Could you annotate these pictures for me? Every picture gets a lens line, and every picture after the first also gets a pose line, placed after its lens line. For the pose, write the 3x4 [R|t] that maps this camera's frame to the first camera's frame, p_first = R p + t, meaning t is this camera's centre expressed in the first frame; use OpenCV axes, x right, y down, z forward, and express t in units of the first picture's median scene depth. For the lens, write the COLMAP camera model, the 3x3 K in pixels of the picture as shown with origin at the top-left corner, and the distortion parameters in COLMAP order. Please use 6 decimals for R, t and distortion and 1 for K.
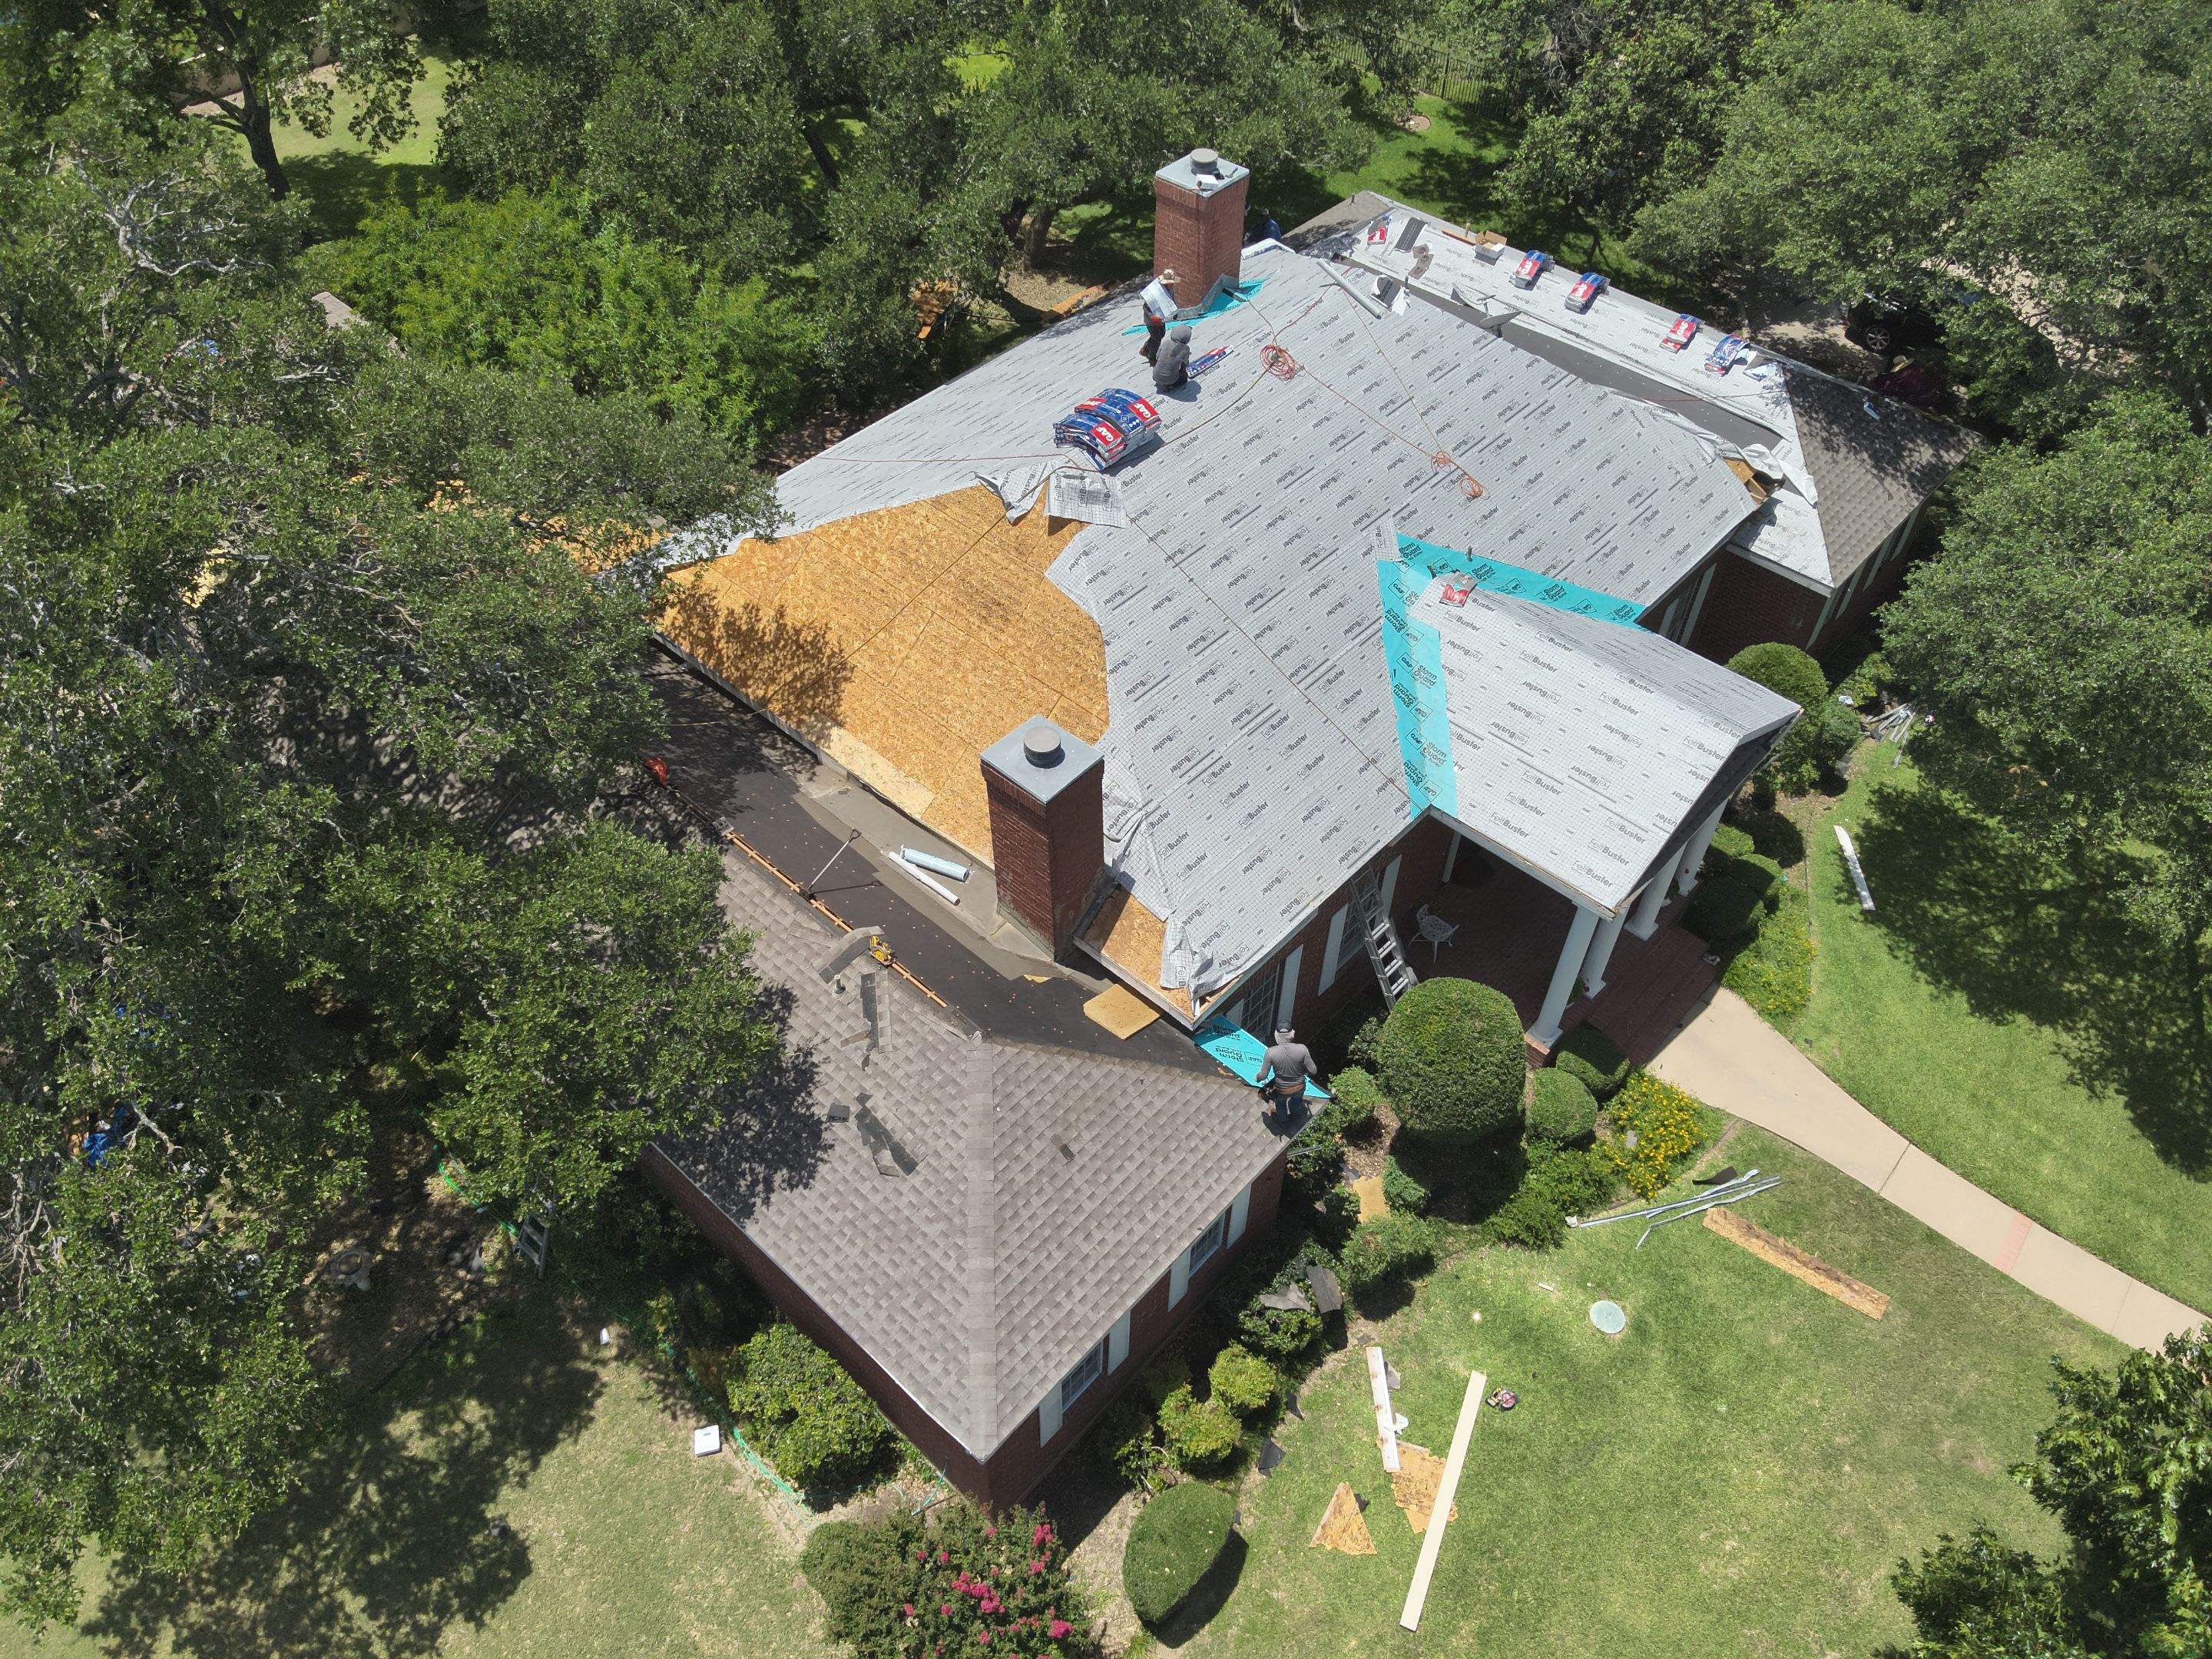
lens RADIAL K [[1585.0, 0, 1085.0], [0, 1585.0, 837.8], [0, 0, 1]] dist [0.137827, -0.233490]
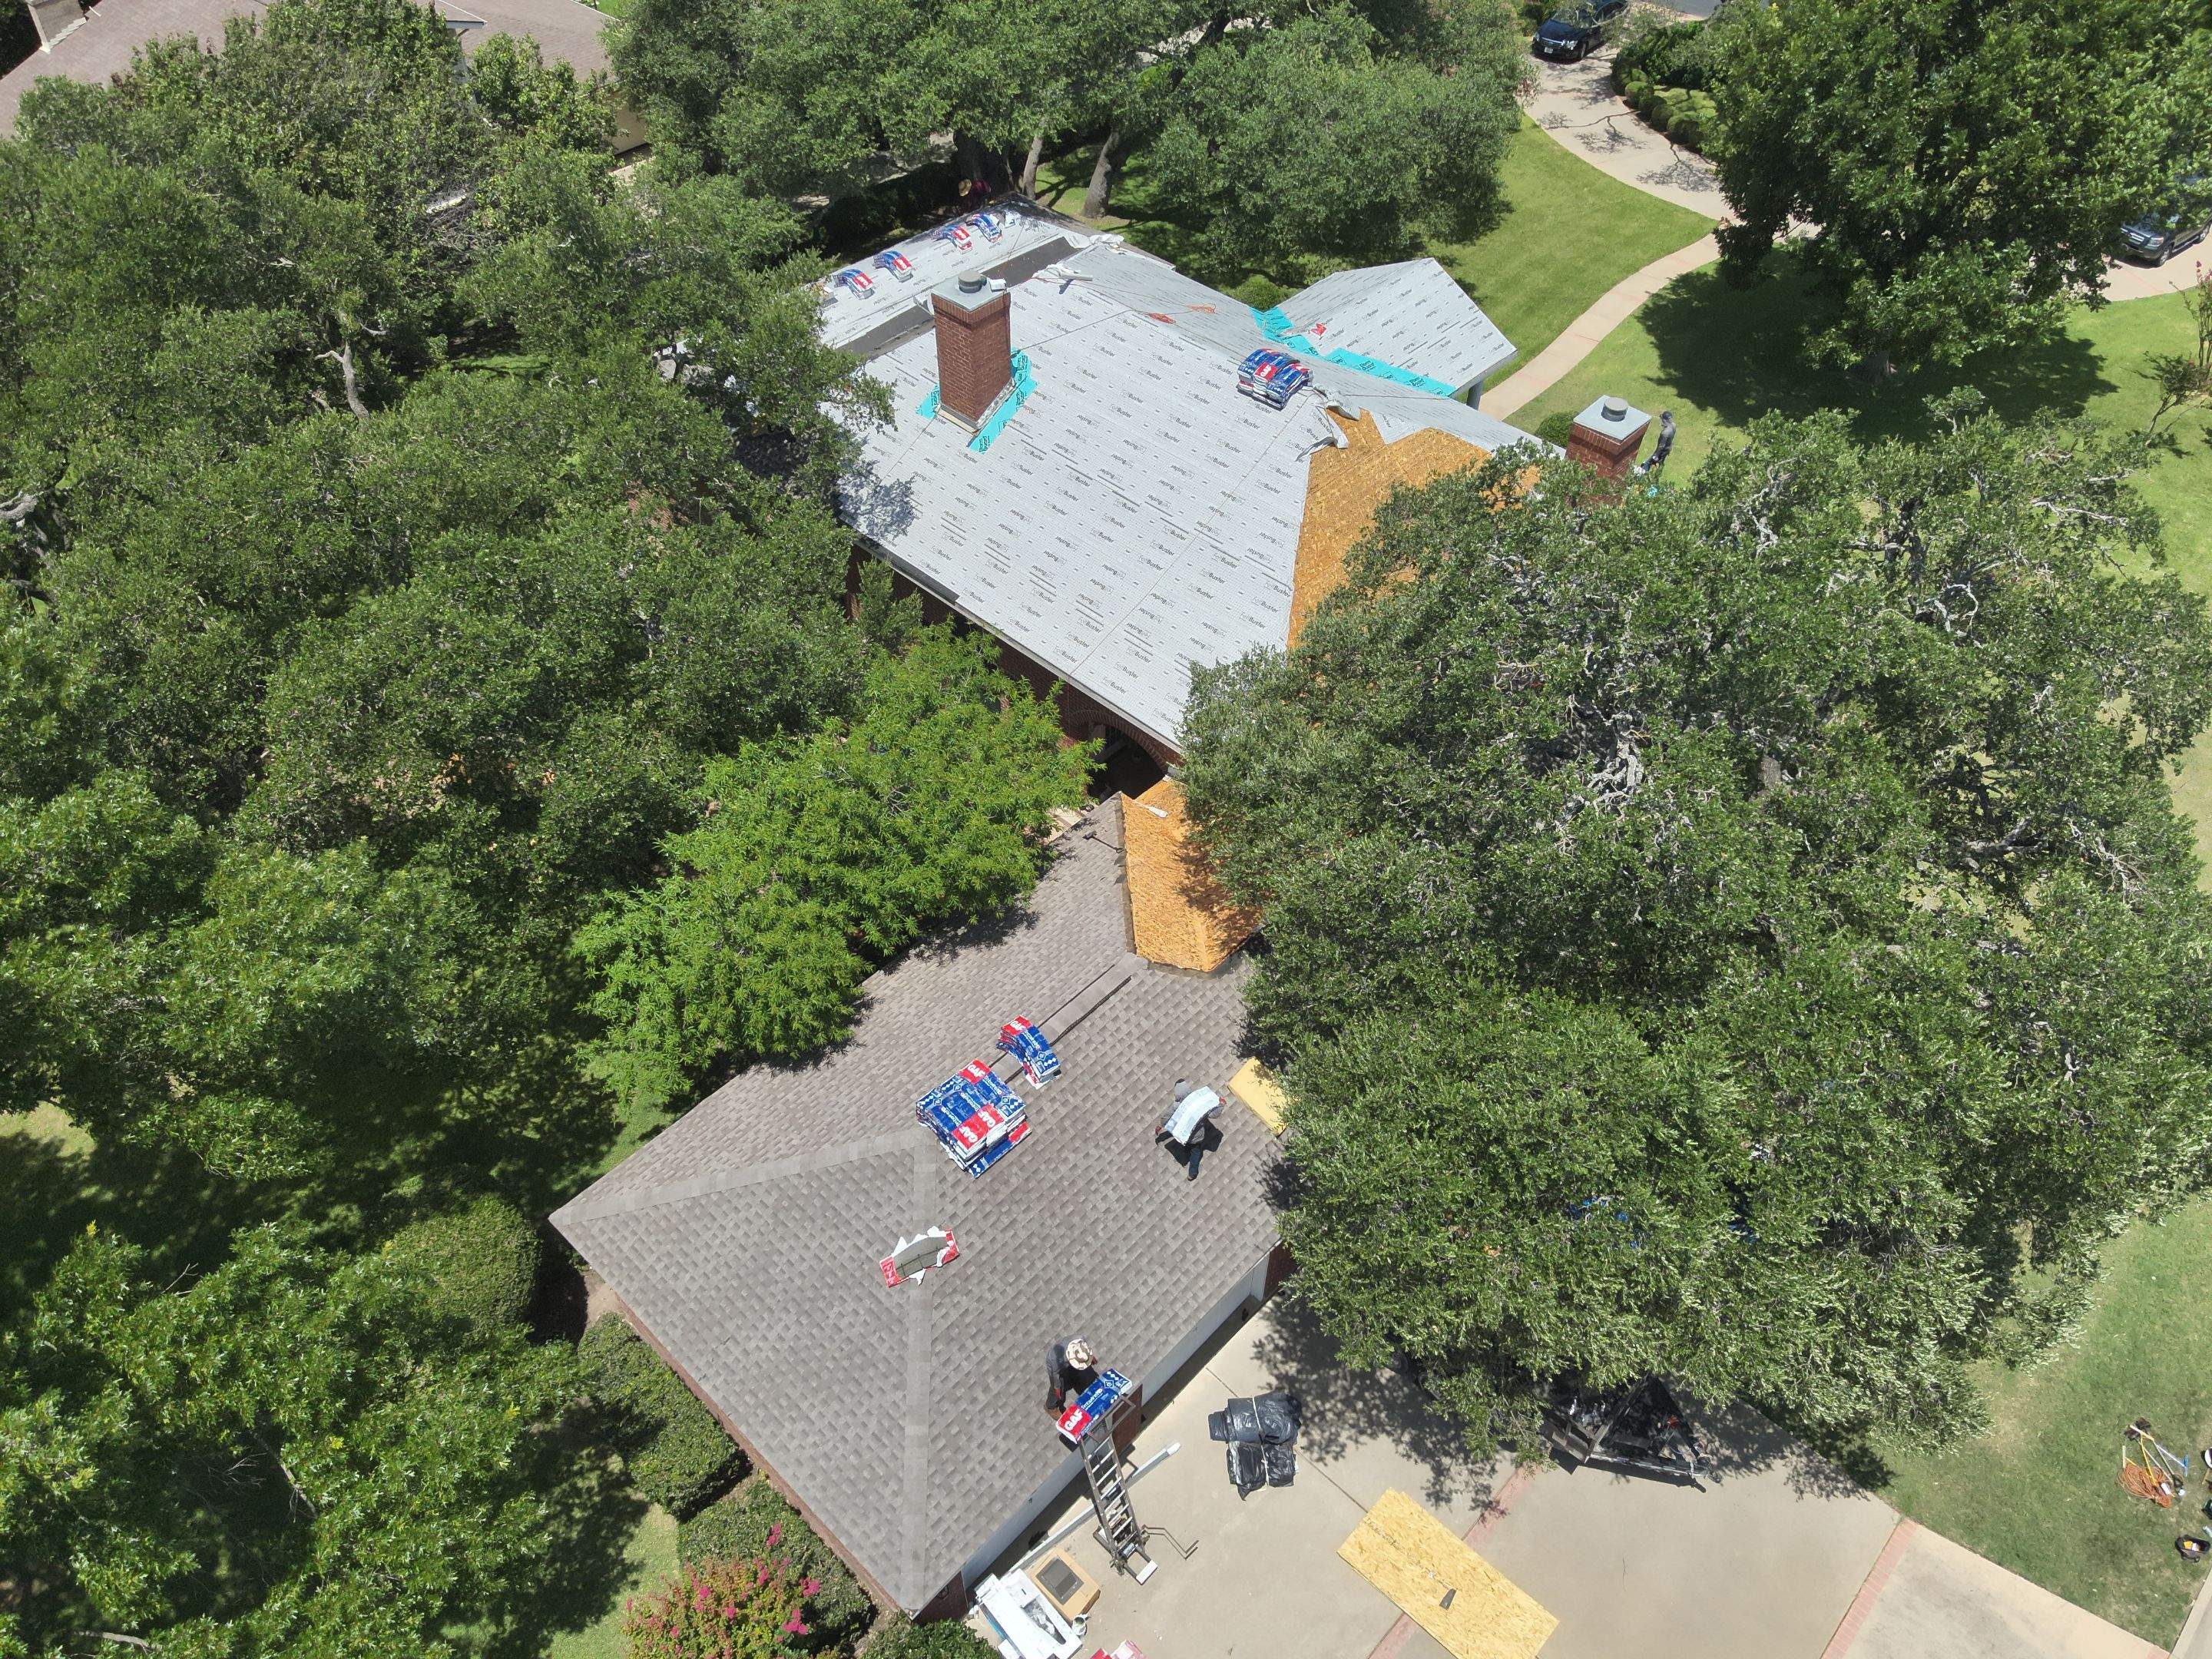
lens RADIAL K [[1585.0, 0, 1085.0], [0, 1585.0, 837.8], [0, 0, 1]] dist [0.137827, -0.233490]
pose [[0.012441, -0.730438, 0.682866, -1.222125], [0.735502, 0.469335, 0.488632, -0.872510], [-0.677409, 0.496170, 0.543077, 0.584518]]
